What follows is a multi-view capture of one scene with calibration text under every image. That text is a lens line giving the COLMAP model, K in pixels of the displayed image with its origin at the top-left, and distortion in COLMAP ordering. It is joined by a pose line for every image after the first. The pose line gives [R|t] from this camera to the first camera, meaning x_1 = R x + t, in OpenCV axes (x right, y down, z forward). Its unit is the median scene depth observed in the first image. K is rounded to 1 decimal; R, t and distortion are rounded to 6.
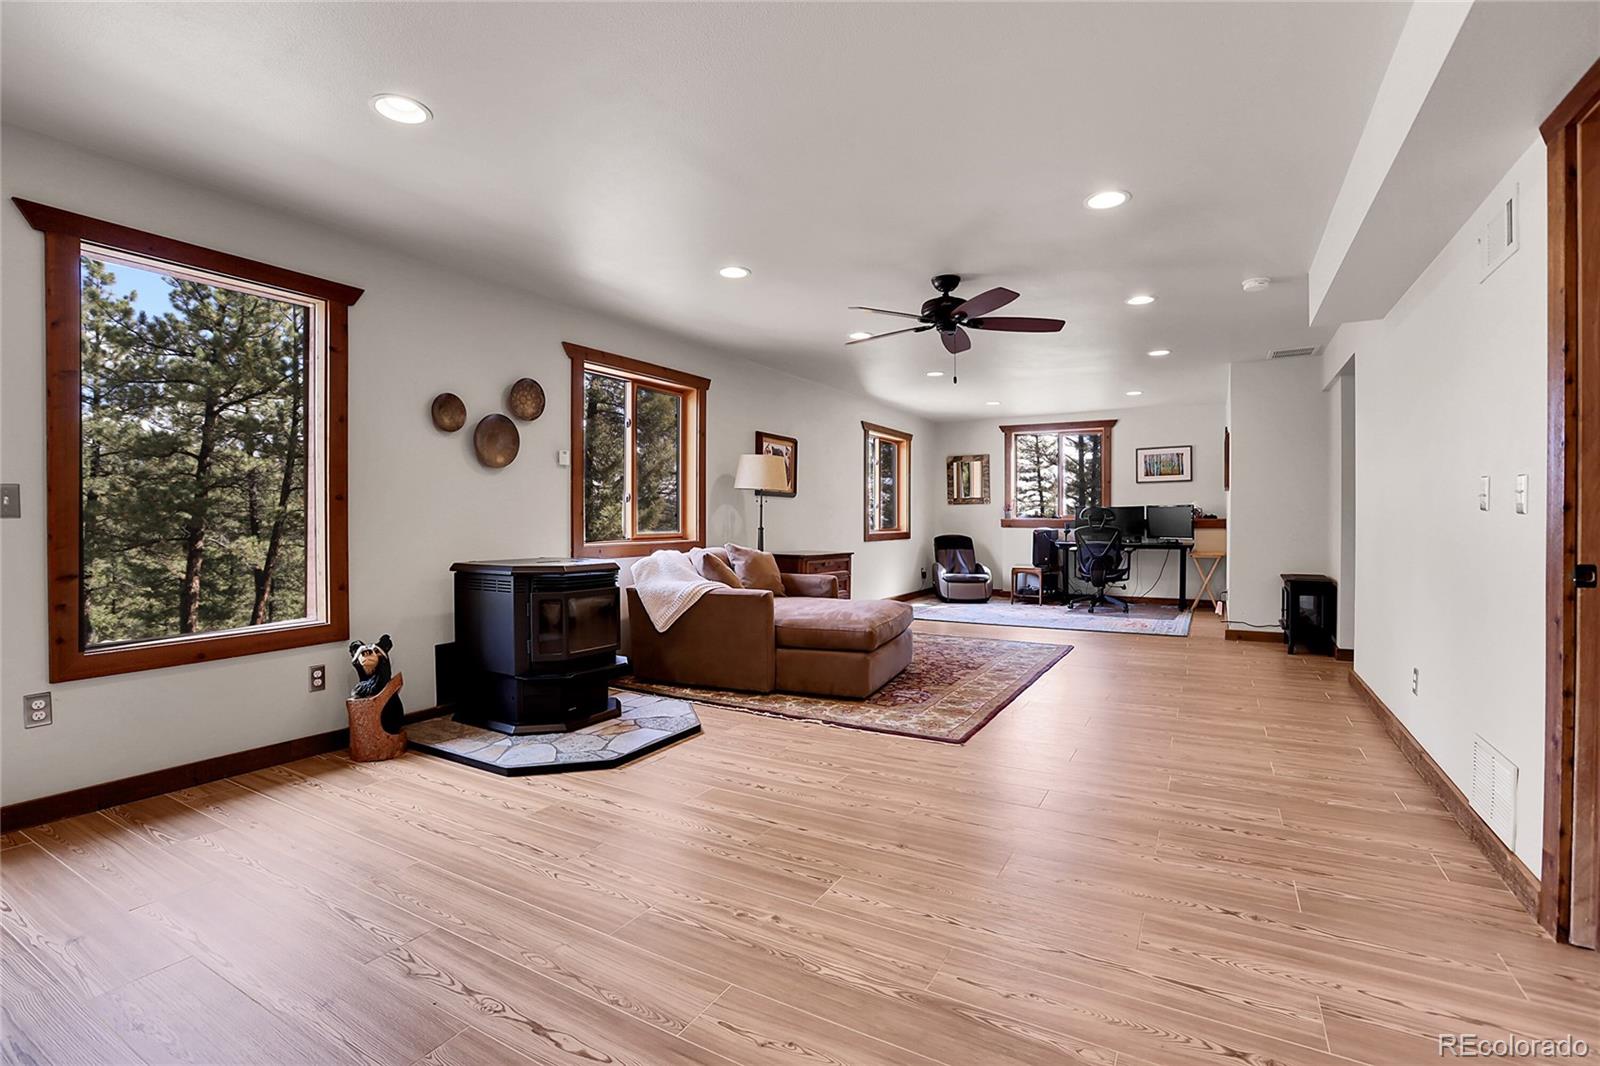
lens RADIAL K [[729.6, 0, 799.5], [0, 729.6, 528.5], [0, 0, 1]] dist [-0.003838, 0.000030]
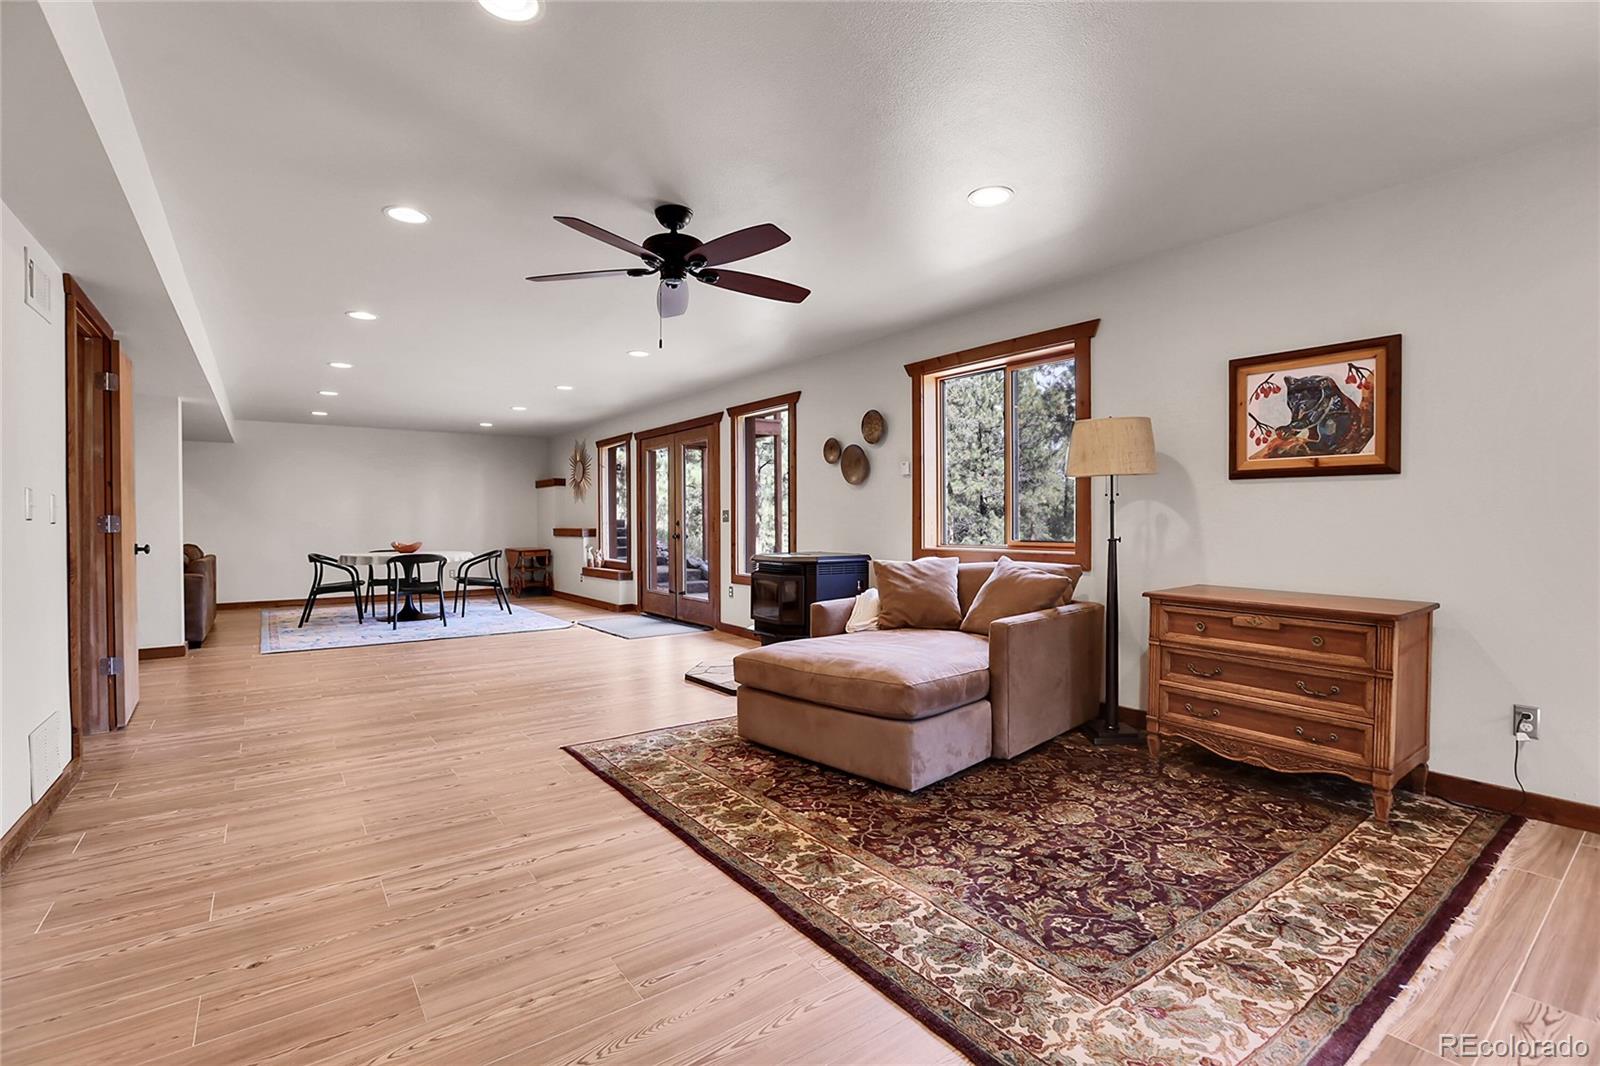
lens RADIAL K [[729.6, 0, 798.5], [0, 729.6, 526.4], [0, 0, 1]] dist [-0.003838, 0.000030]
pose [[-0.404134, 0.007770, -0.914667, 0.858966], [-0.014077, 0.999793, 0.014712, -0.024165], [0.914592, 0.018821, -0.403940, 1.447509]]
